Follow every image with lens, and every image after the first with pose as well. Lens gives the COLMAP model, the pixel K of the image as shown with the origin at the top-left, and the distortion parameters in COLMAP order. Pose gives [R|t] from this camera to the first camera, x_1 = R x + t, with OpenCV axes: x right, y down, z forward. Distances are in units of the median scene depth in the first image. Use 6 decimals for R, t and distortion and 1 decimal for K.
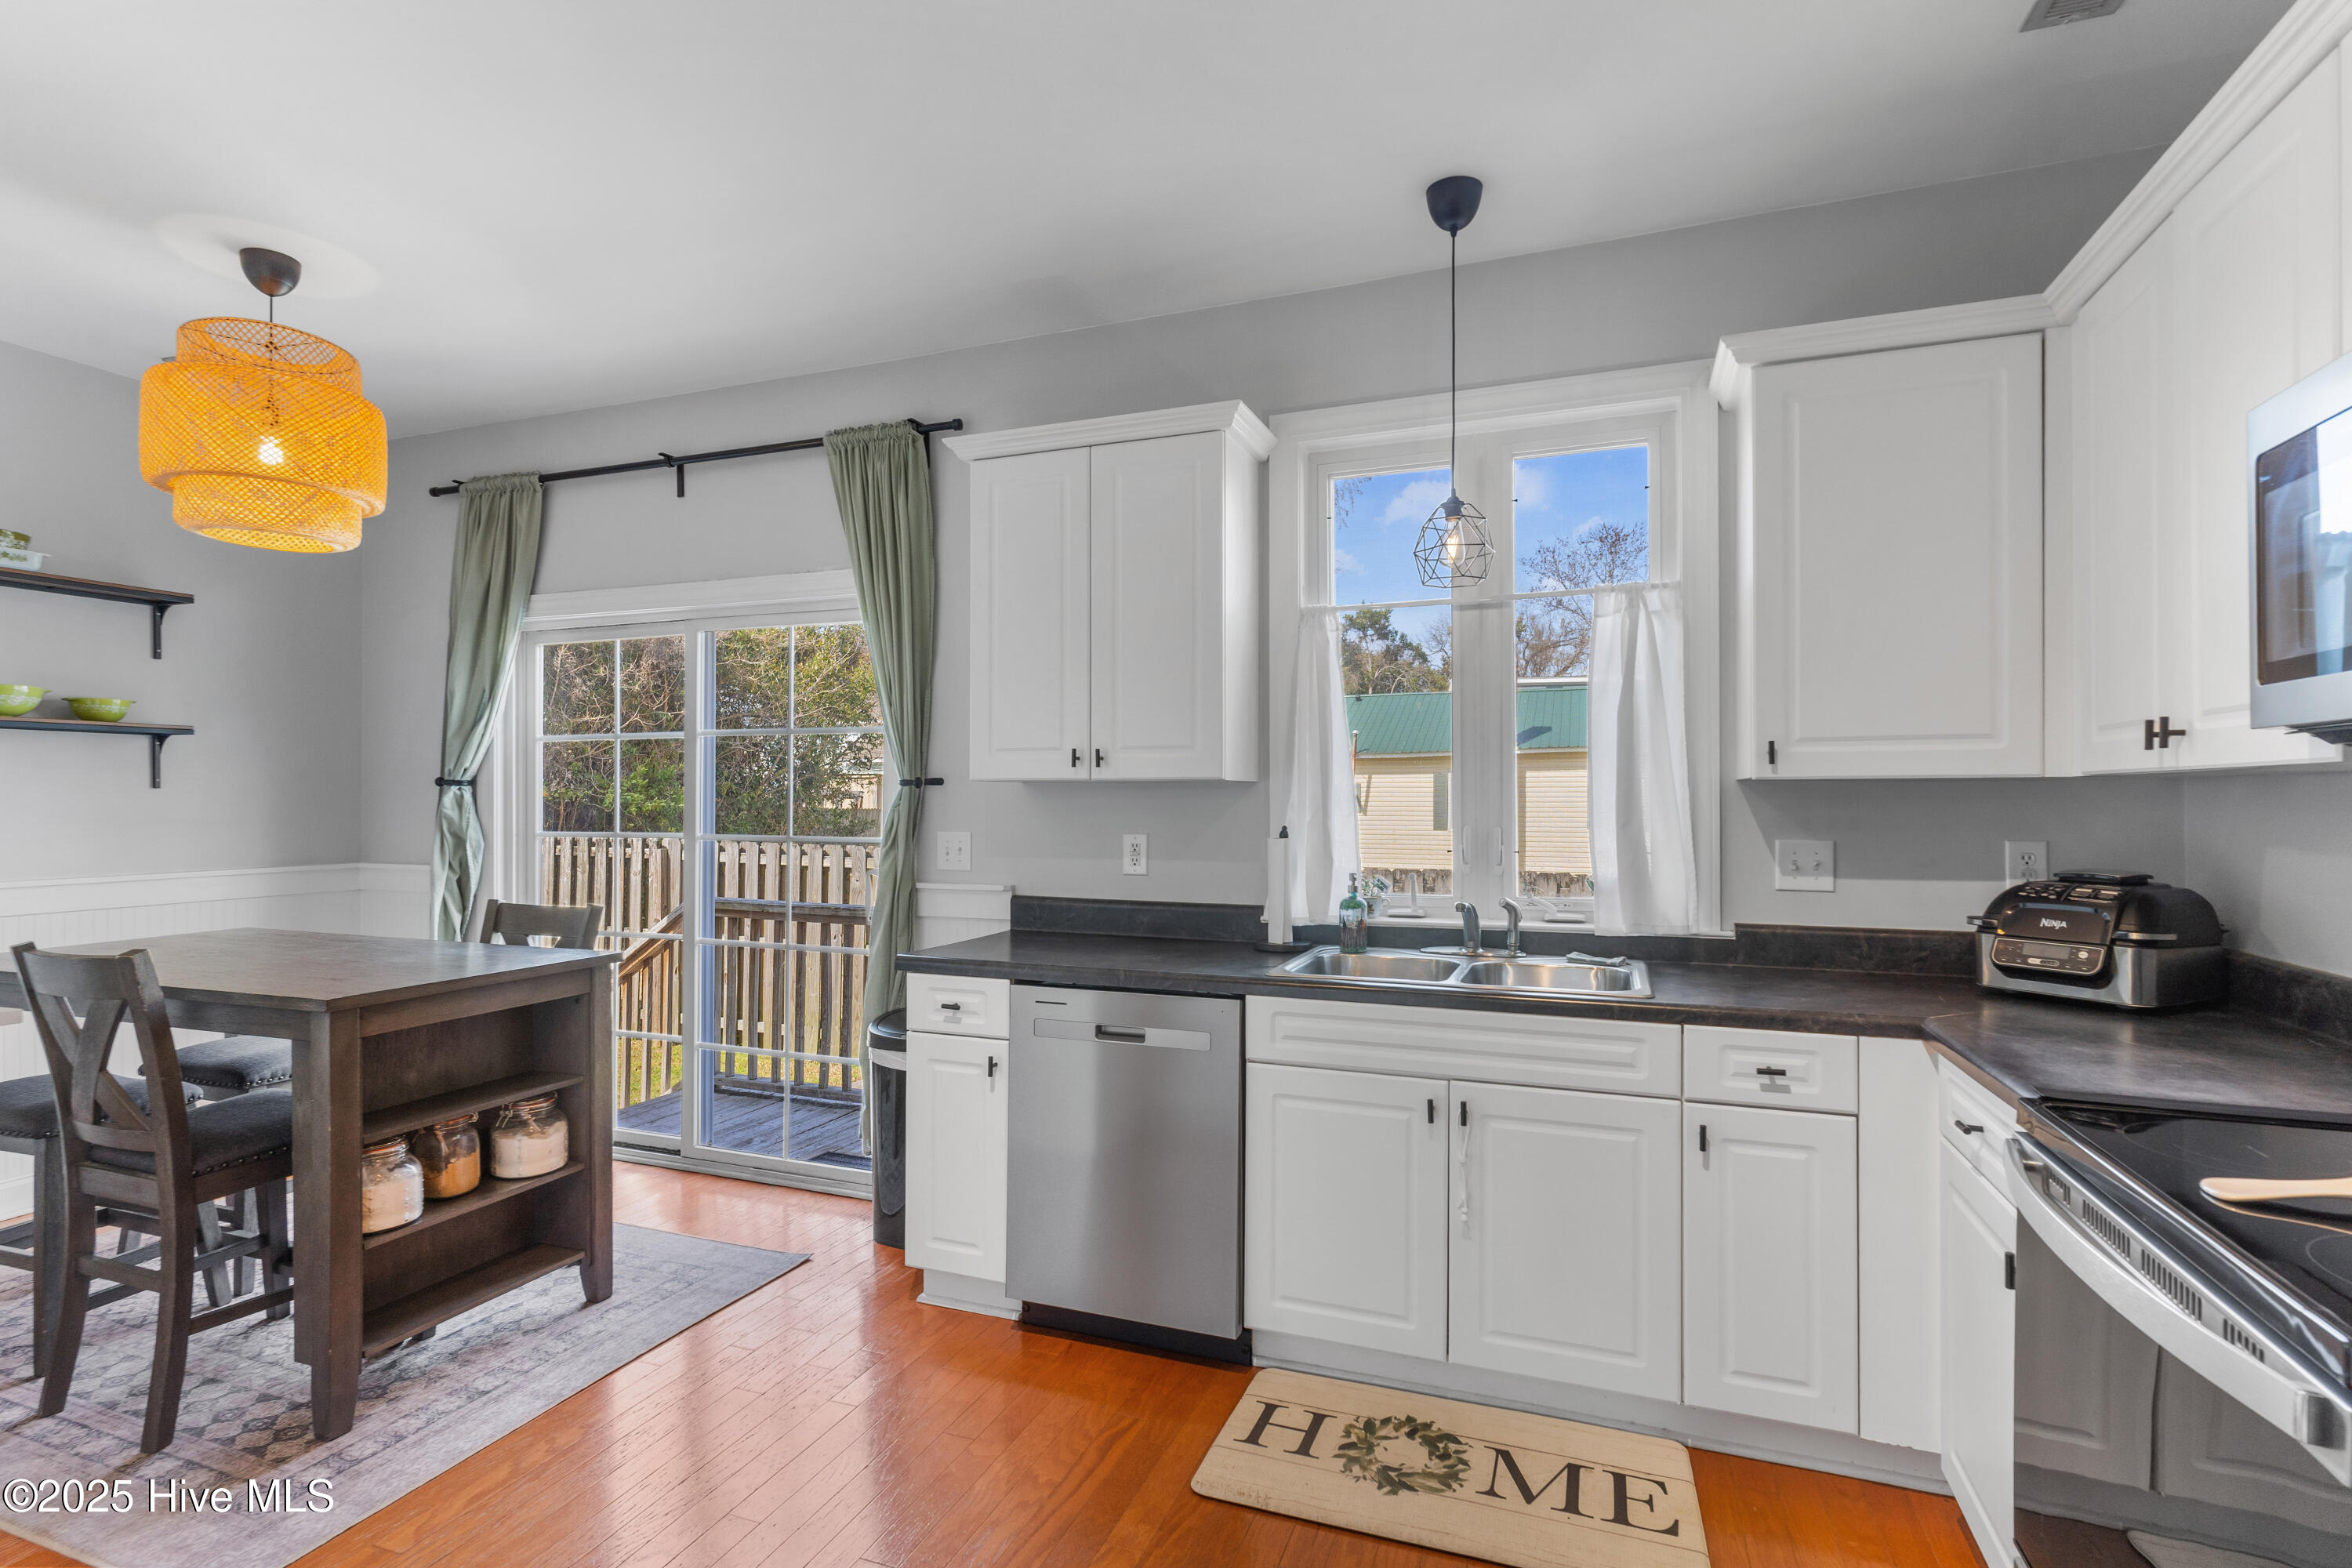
lens RADIAL K [[1128.4, 0, 1170.0], [0, 1128.4, 795.6], [0, 0, 1]] dist [0.000989, -0.001199]
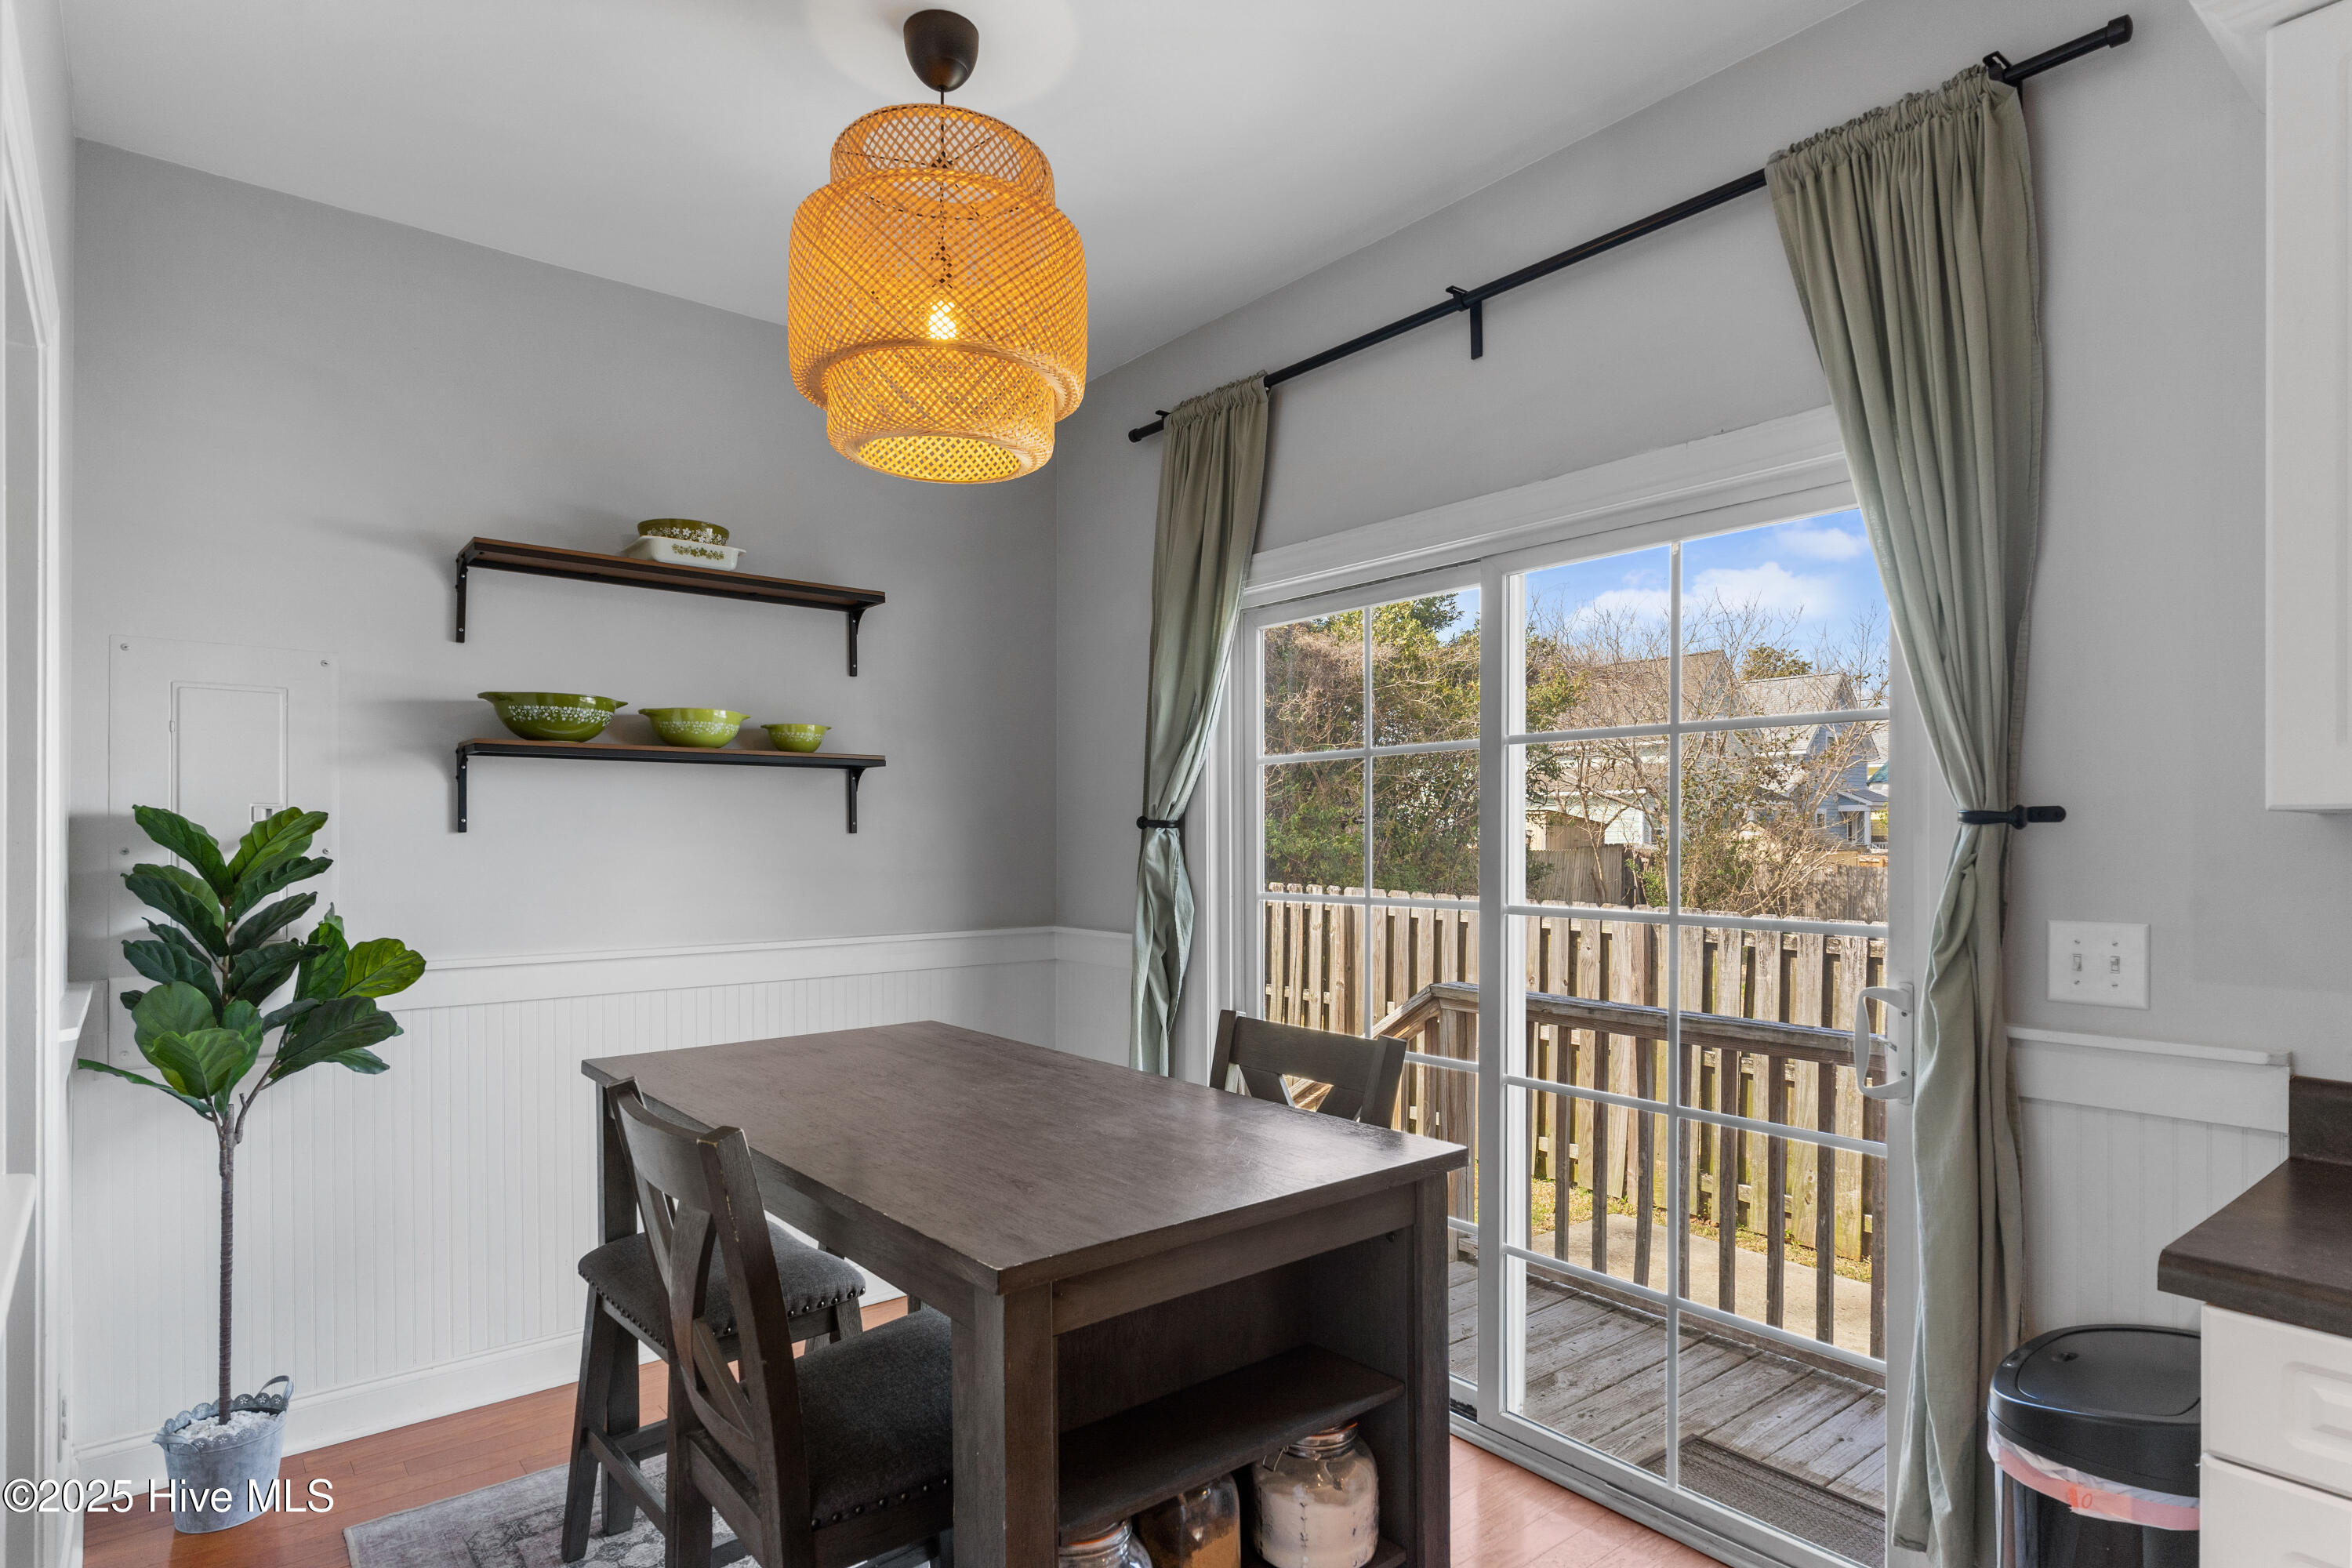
lens RADIAL K [[1230.9, 0, 1154.2], [0, 1230.9, 847.0], [0, 0, 1]] dist [-0.006084, -0.001636]
pose [[0.856111, 0.002633, -0.516786, -0.305291], [0.002539, 0.999954, 0.009301, -0.005237], [0.516786, -0.009275, 0.856064, 0.427764]]
